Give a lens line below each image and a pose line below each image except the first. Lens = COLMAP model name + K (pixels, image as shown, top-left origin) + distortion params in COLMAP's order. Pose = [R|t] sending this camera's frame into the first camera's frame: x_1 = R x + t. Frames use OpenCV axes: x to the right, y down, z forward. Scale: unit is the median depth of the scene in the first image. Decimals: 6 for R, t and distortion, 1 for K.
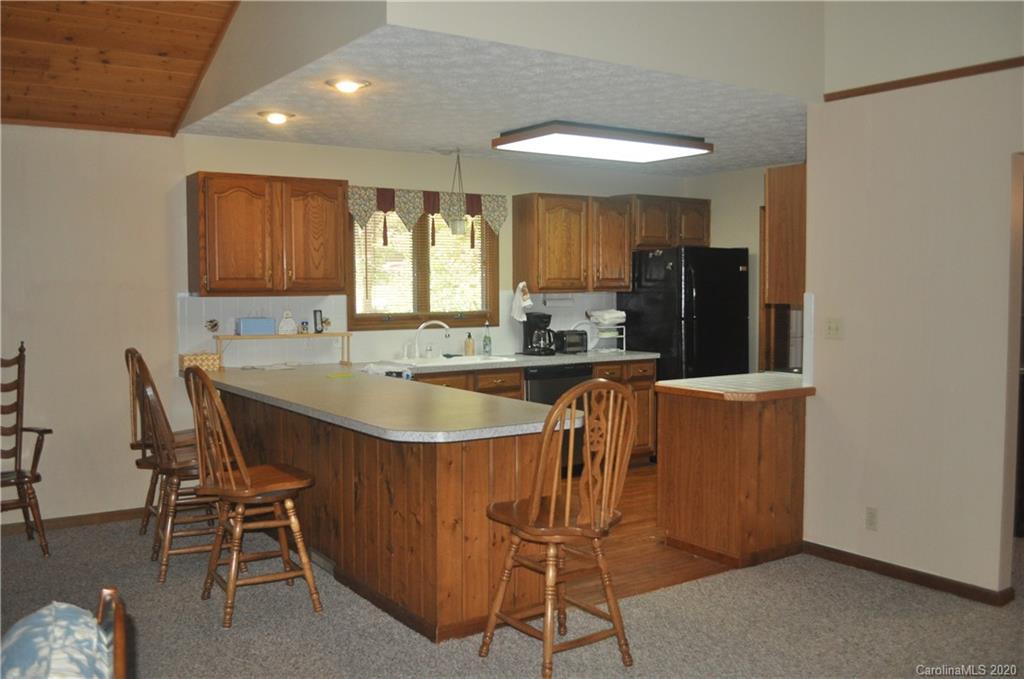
lens RADIAL K [[926.0, 0, 514.5], [0, 926.0, 338.5], [0, 0, 1]] dist [-0.068726, 0.010241]
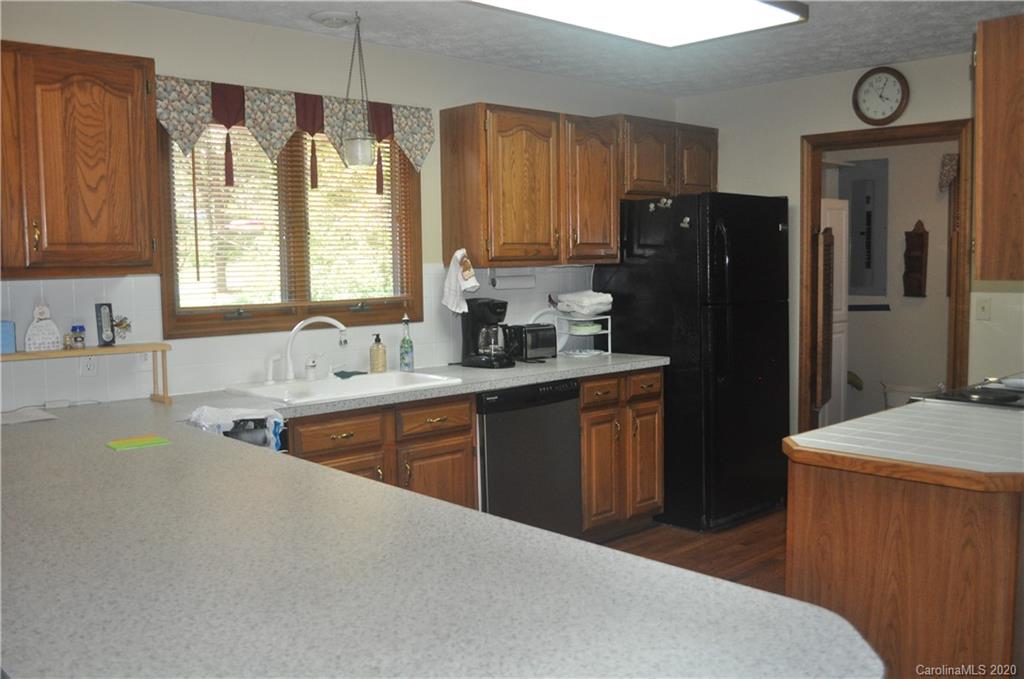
lens RADIAL K [[926.0, 0, 506.4], [0, 926.0, 340.8], [0, 0, 1]] dist [-0.068726, 0.010241]
pose [[0.990550, -0.023005, 0.135209, -0.046772], [0.019335, 0.999410, 0.028390, -0.017284], [-0.135782, -0.025508, 0.990410, 0.389347]]
